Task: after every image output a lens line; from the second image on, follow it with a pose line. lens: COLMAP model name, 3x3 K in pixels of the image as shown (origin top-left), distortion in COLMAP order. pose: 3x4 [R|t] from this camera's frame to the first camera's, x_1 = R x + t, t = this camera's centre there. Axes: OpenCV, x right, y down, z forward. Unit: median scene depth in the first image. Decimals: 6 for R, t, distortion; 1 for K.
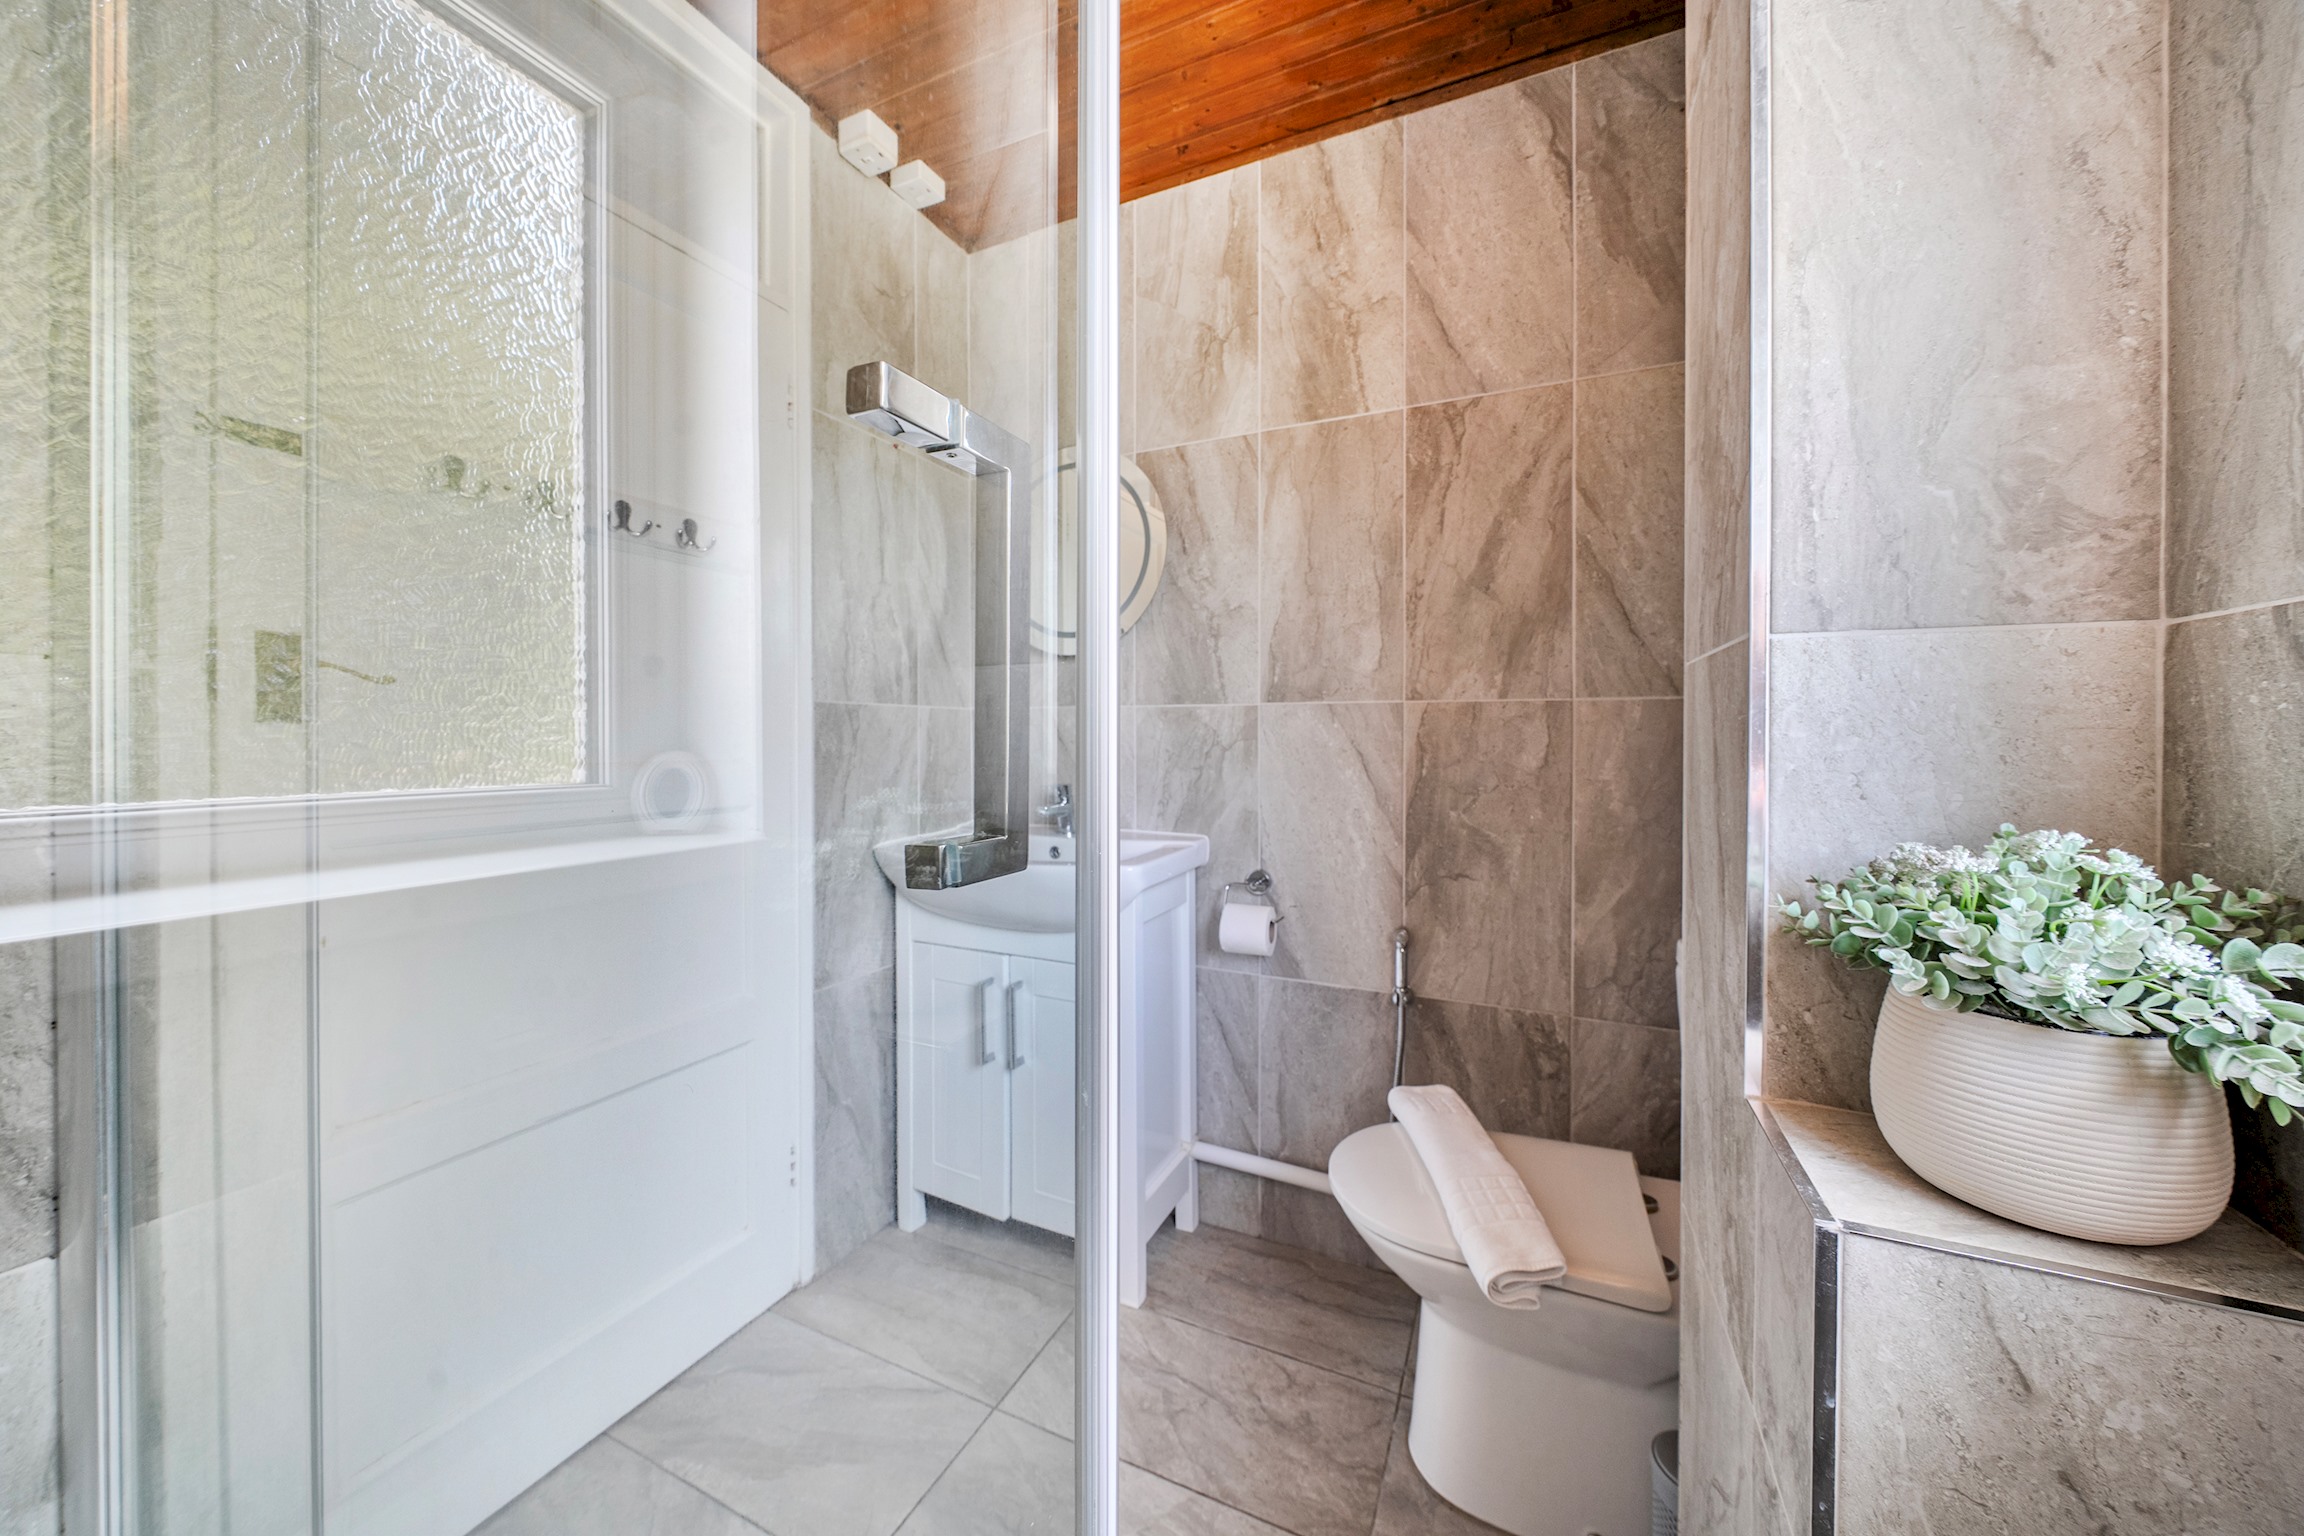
lens RADIAL K [[818.7, 0, 1120.4], [0, 818.7, 738.5], [0, 0, 1]] dist [-0.001064, 0.000001]
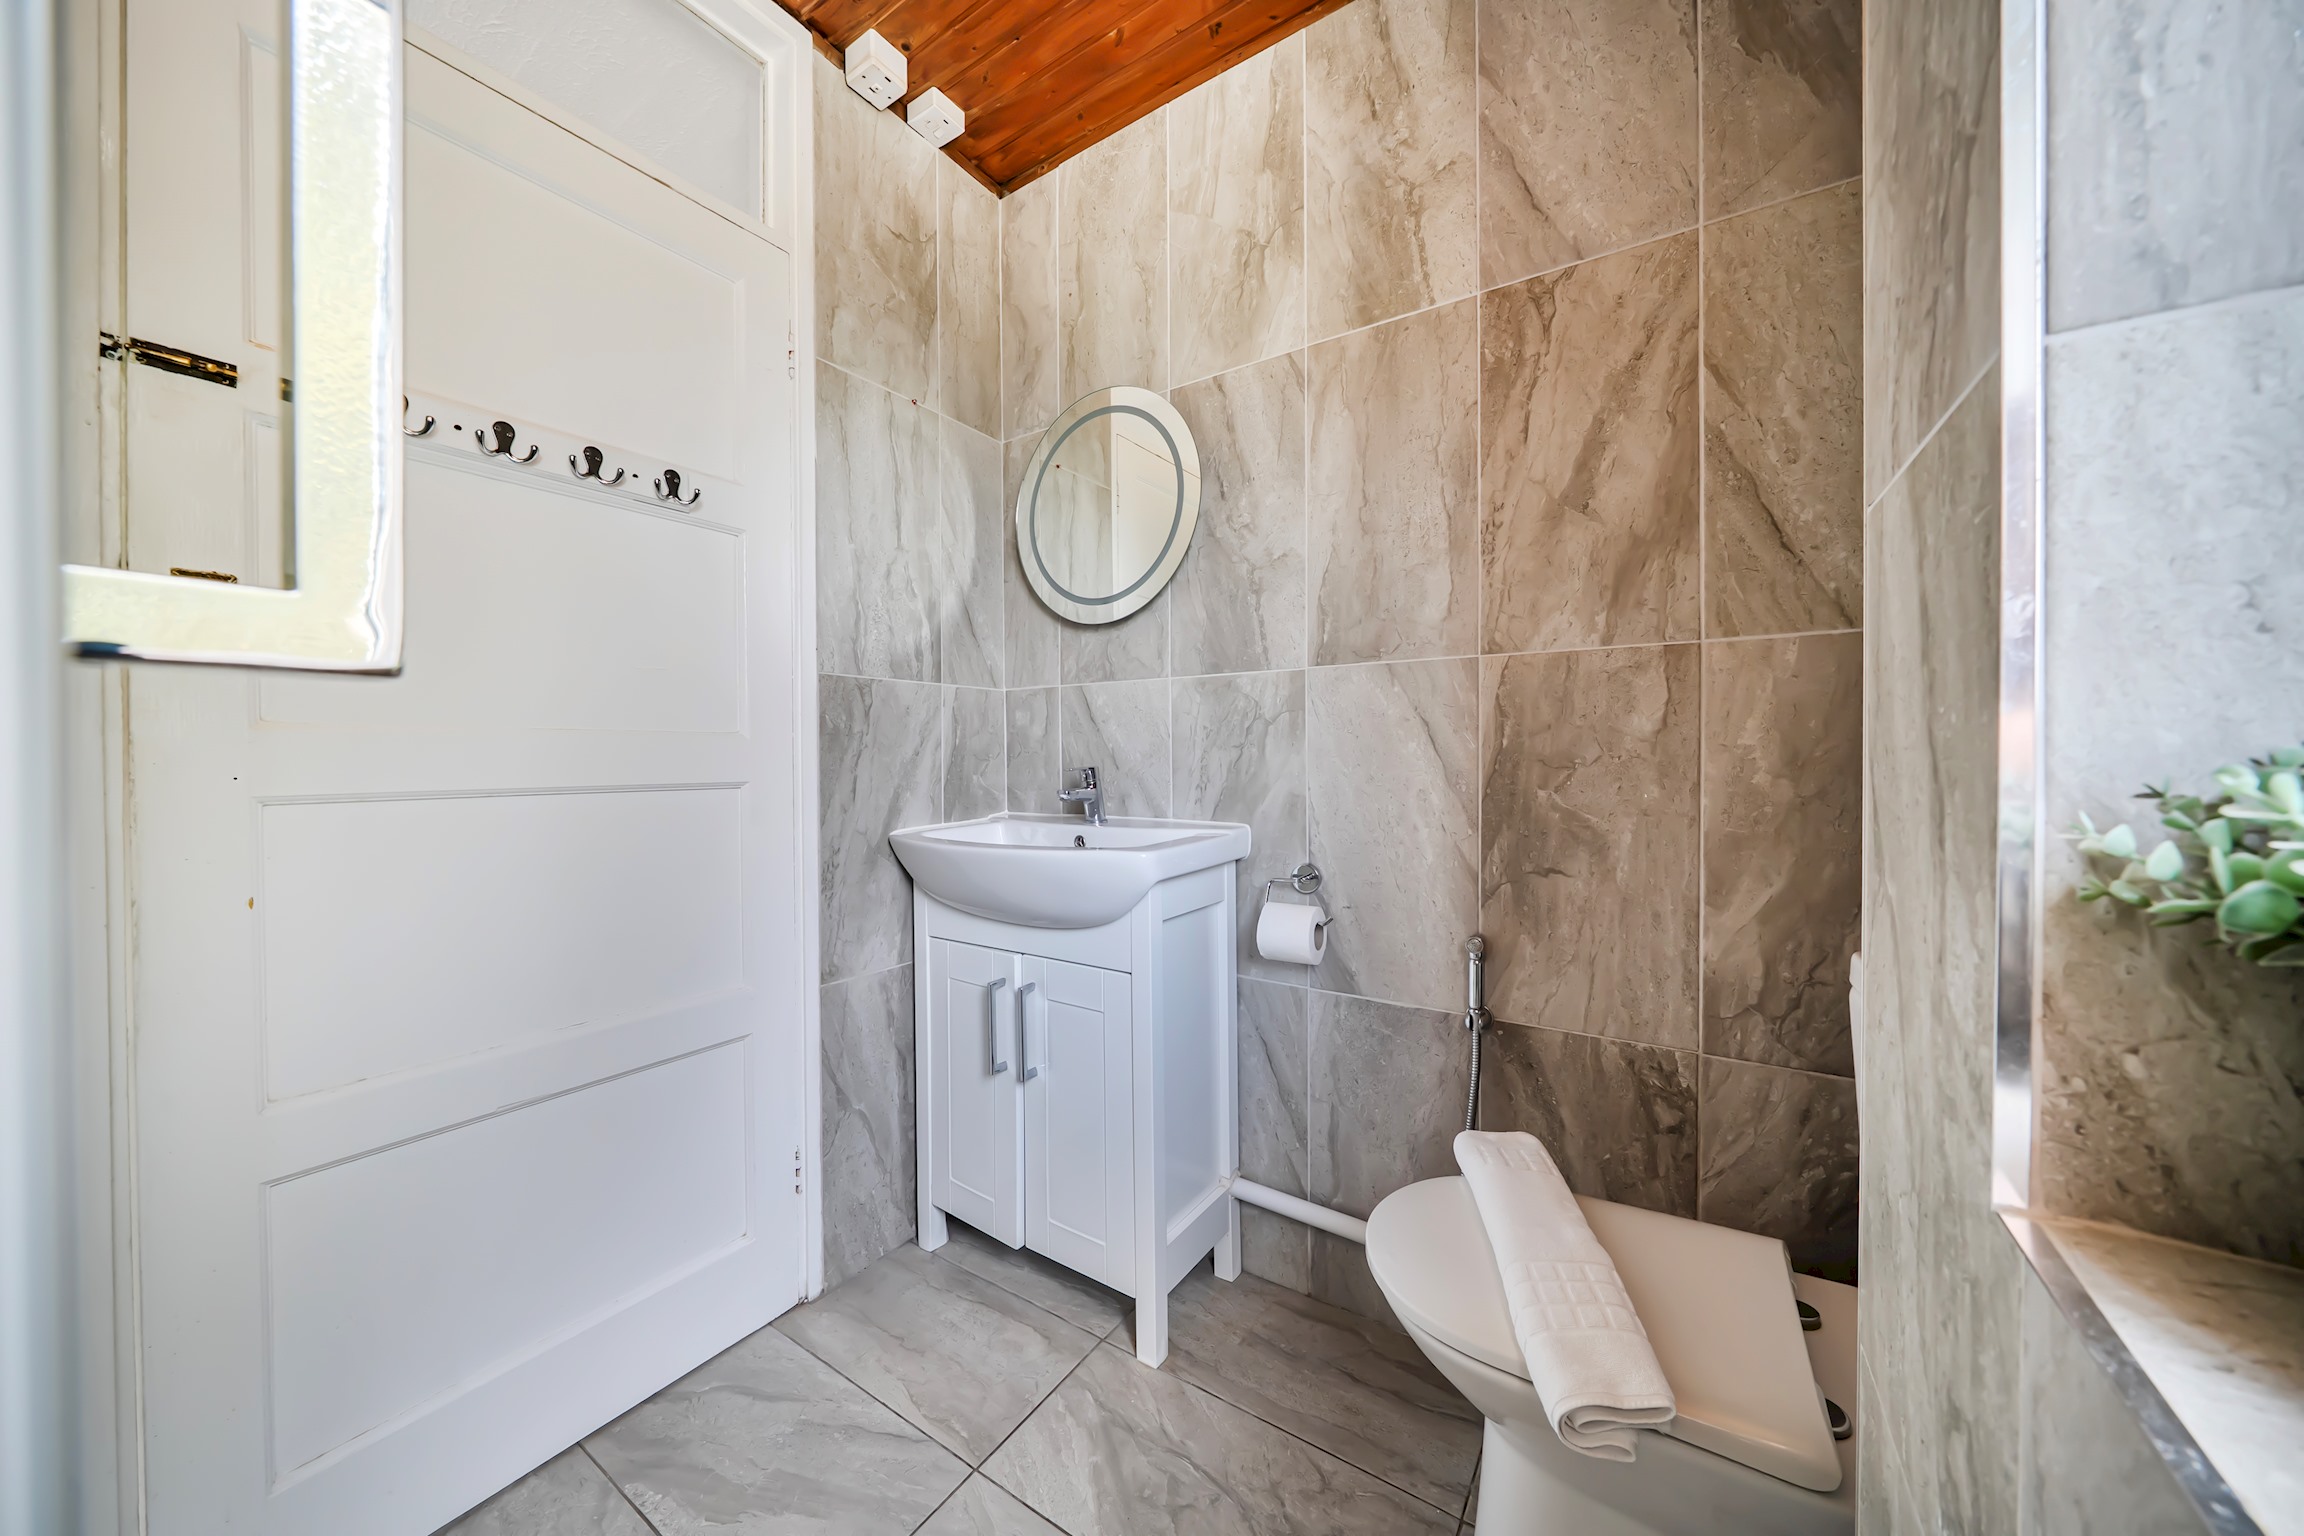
lens RADIAL K [[786.4, 0, 1146.2], [0, 786.4, 764.7], [0, 0, 1]] dist [-0.008929, 0.001036]
pose [[0.990810, 0.001828, -0.135247, 0.127558], [-0.002375, 0.999990, -0.003883, 0.068081], [0.135238, 0.004168, 0.990804, 0.189102]]
